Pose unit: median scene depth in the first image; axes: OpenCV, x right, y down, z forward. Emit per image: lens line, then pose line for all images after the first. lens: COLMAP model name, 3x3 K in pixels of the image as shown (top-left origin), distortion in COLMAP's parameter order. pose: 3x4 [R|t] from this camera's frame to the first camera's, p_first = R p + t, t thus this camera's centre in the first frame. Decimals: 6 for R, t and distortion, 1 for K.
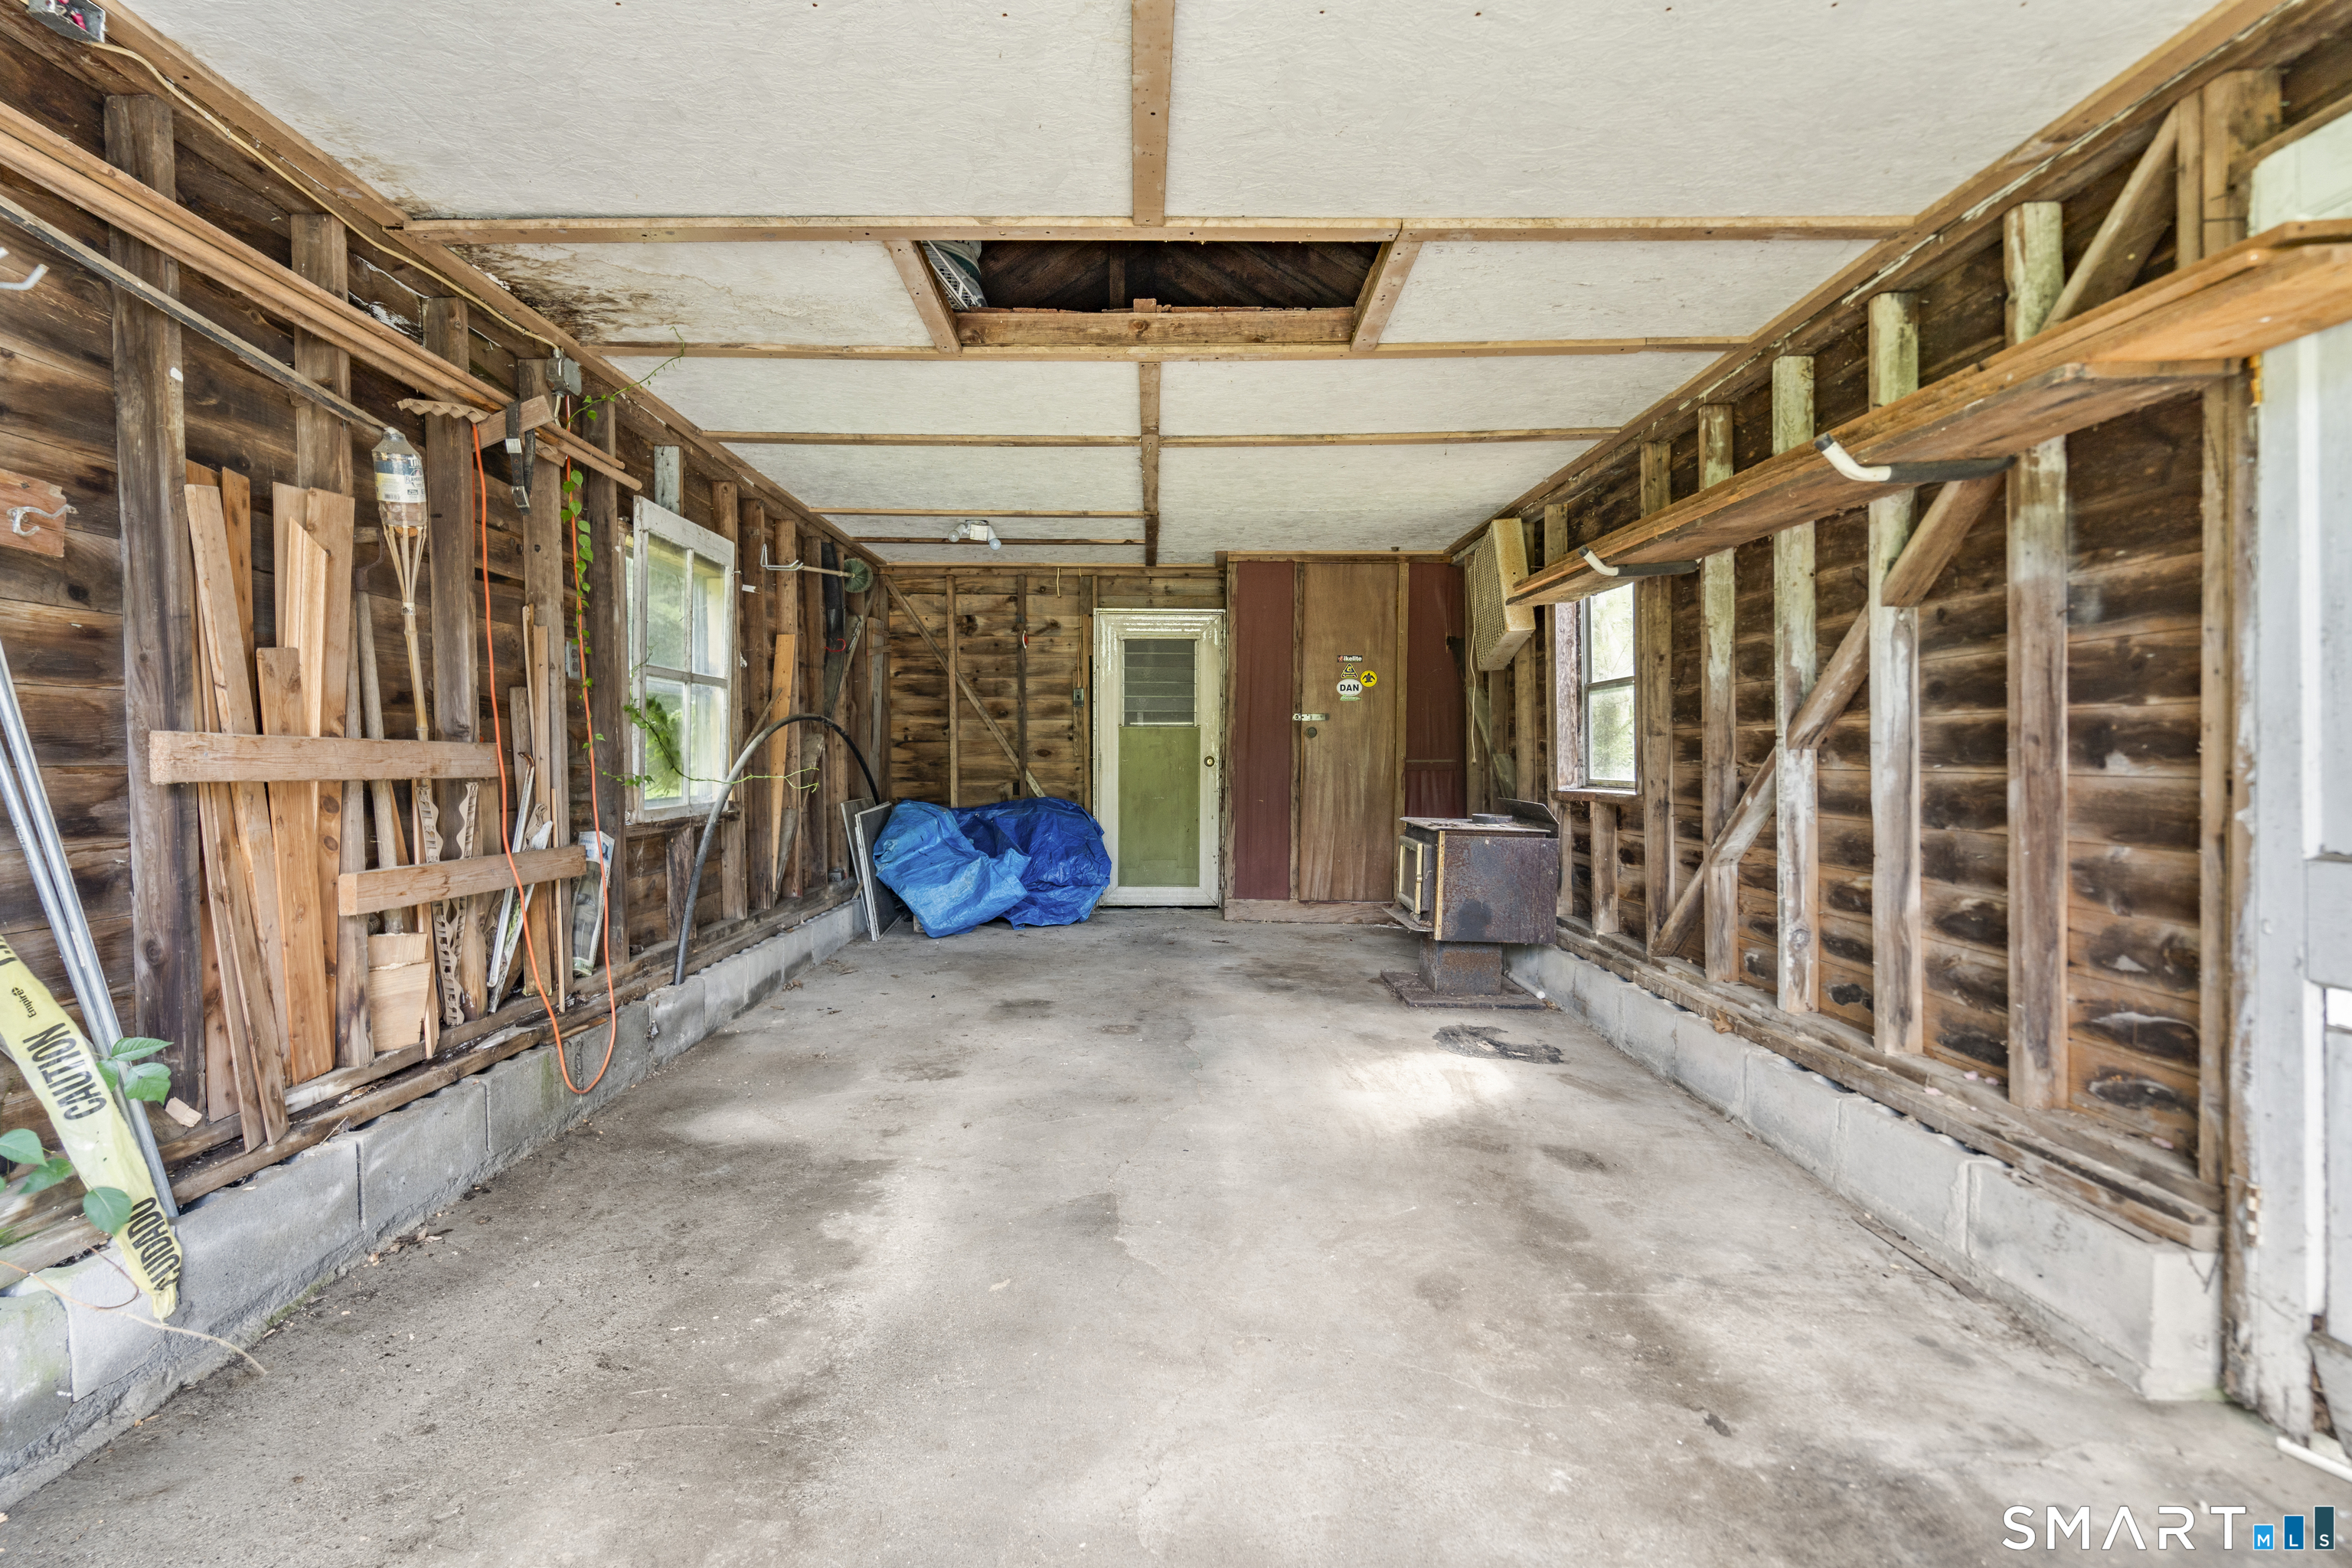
lens RADIAL K [[1069.6, 0, 1144.0], [0, 1069.6, 783.6], [0, 0, 1]] dist [-0.001165, 0.001452]
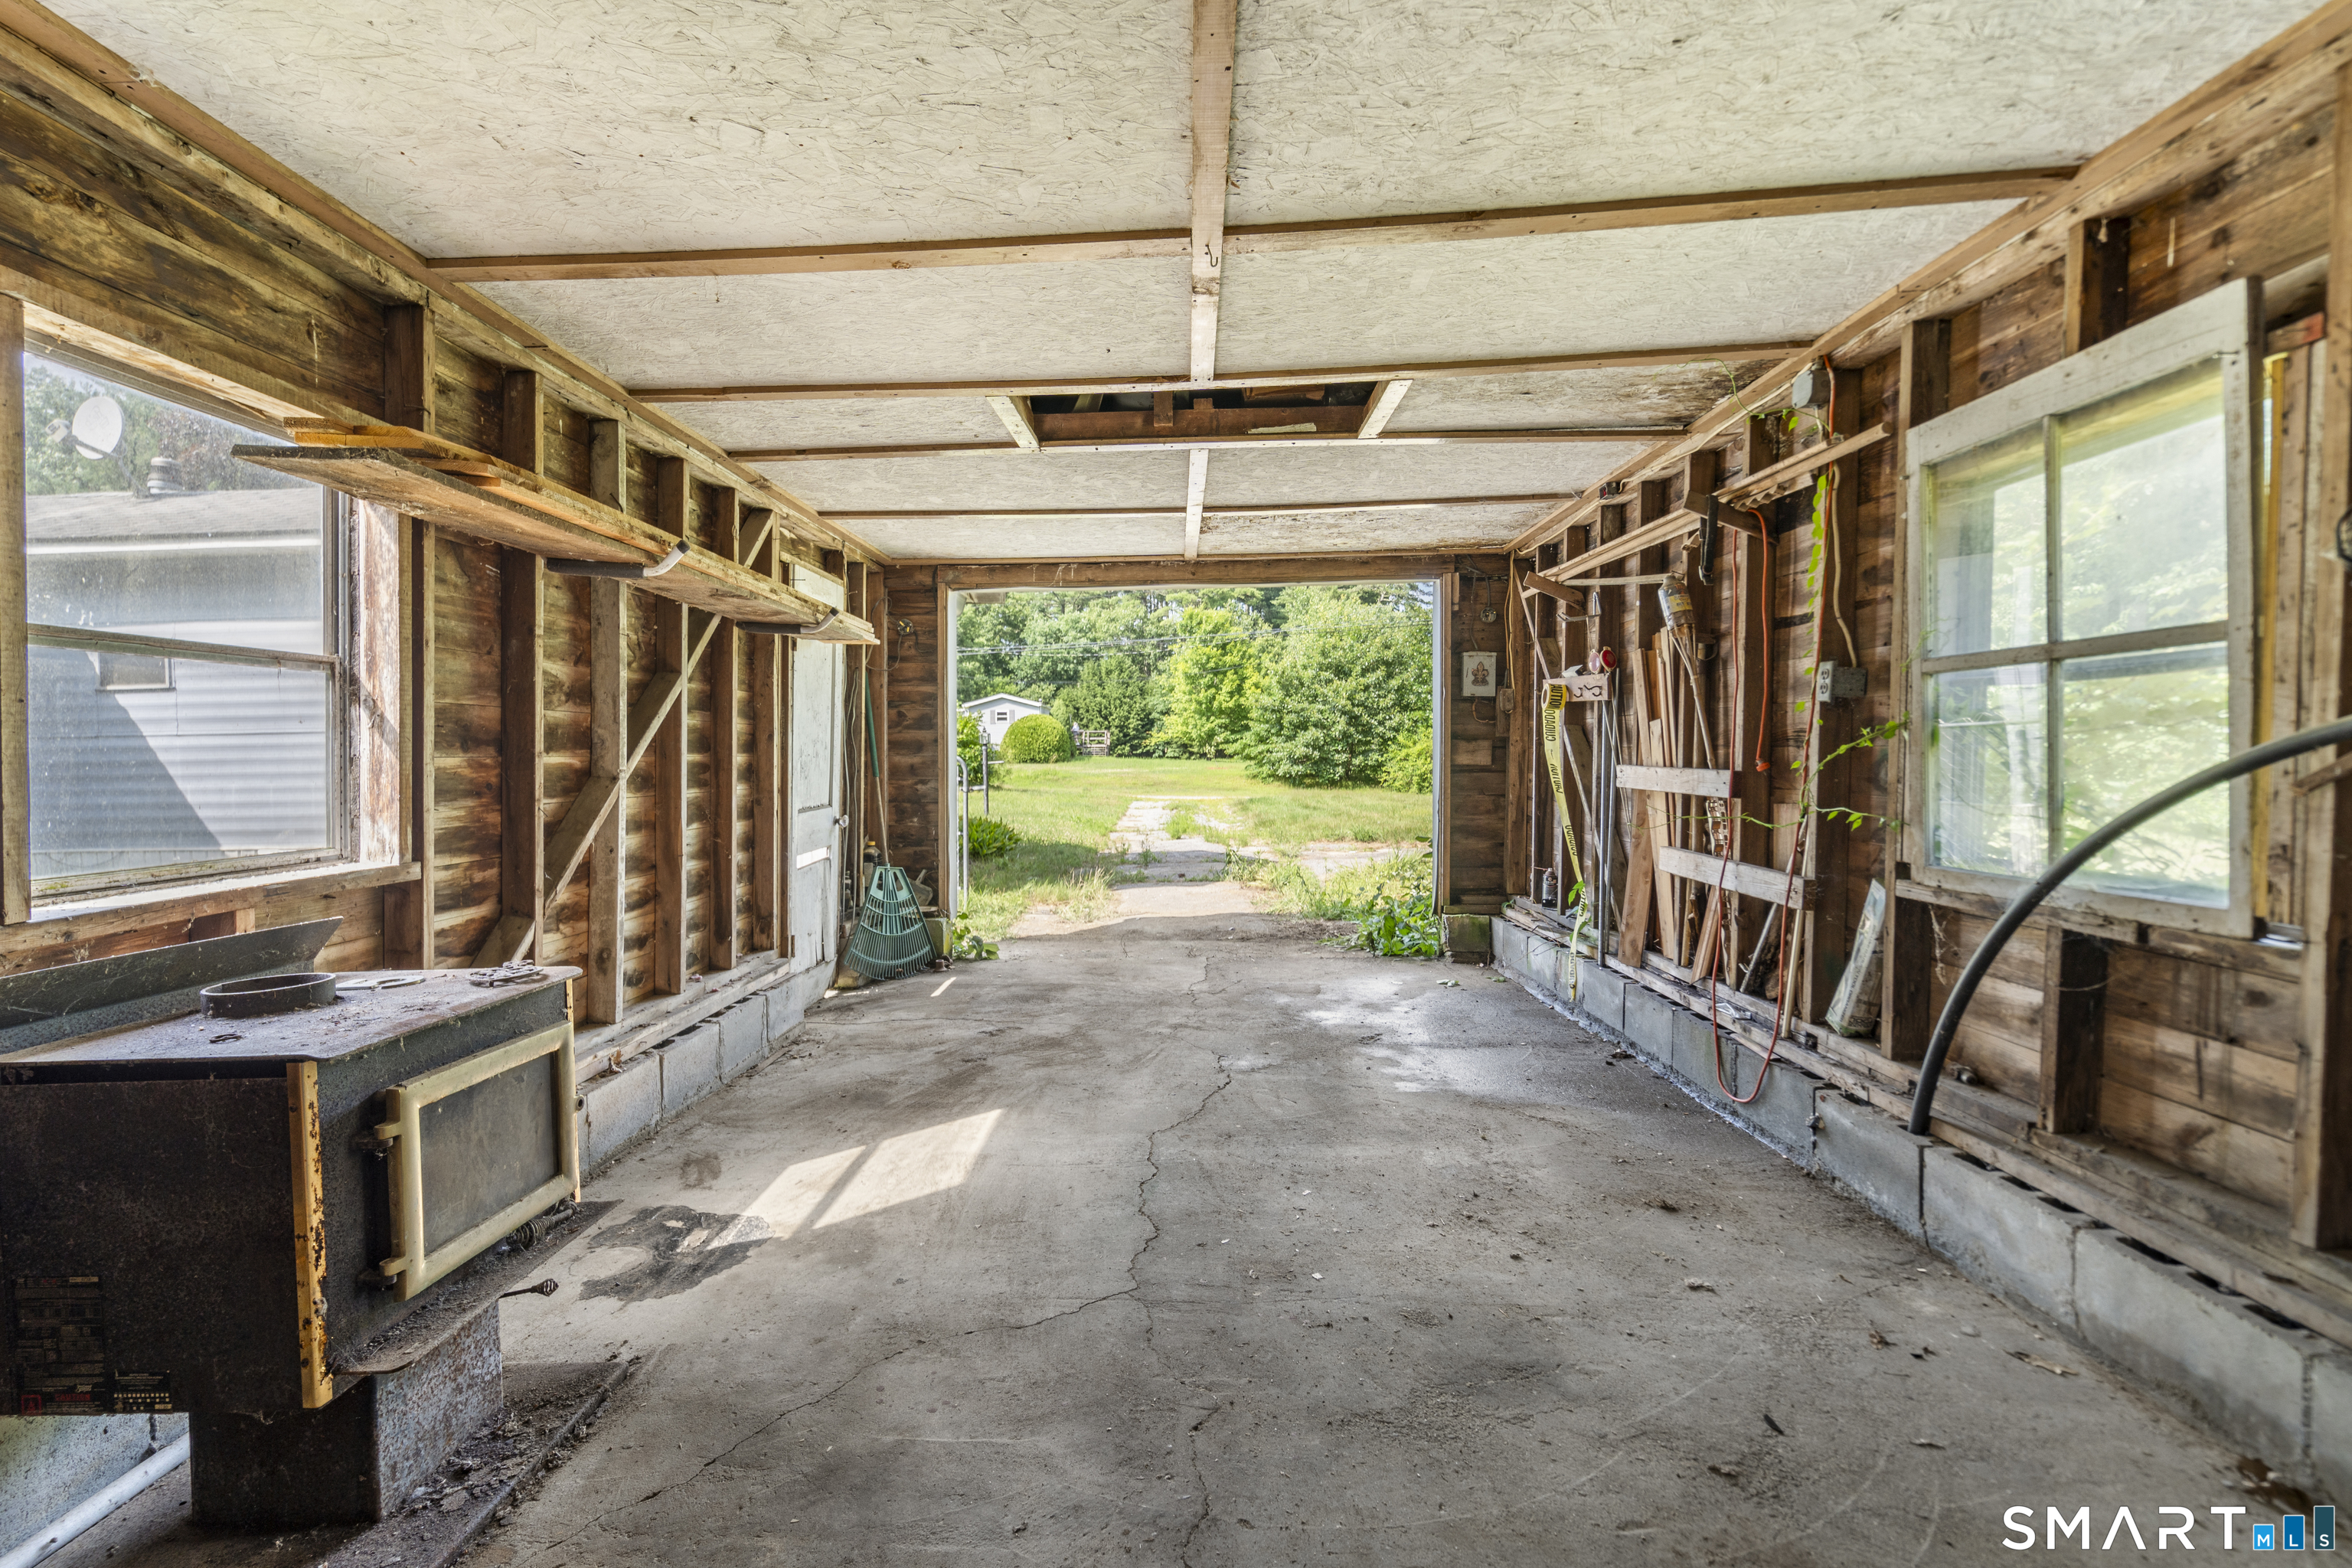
lens RADIAL K [[1069.6, 0, 1144.0], [0, 1069.6, 783.6], [0, 0, 1]] dist [-0.001165, 0.001452]
pose [[-0.999356, 0.019628, 0.030053, 0.032315], [0.020839, 0.998961, 0.040517, -0.049467], [-0.029226, 0.041118, -0.998727, 1.809216]]
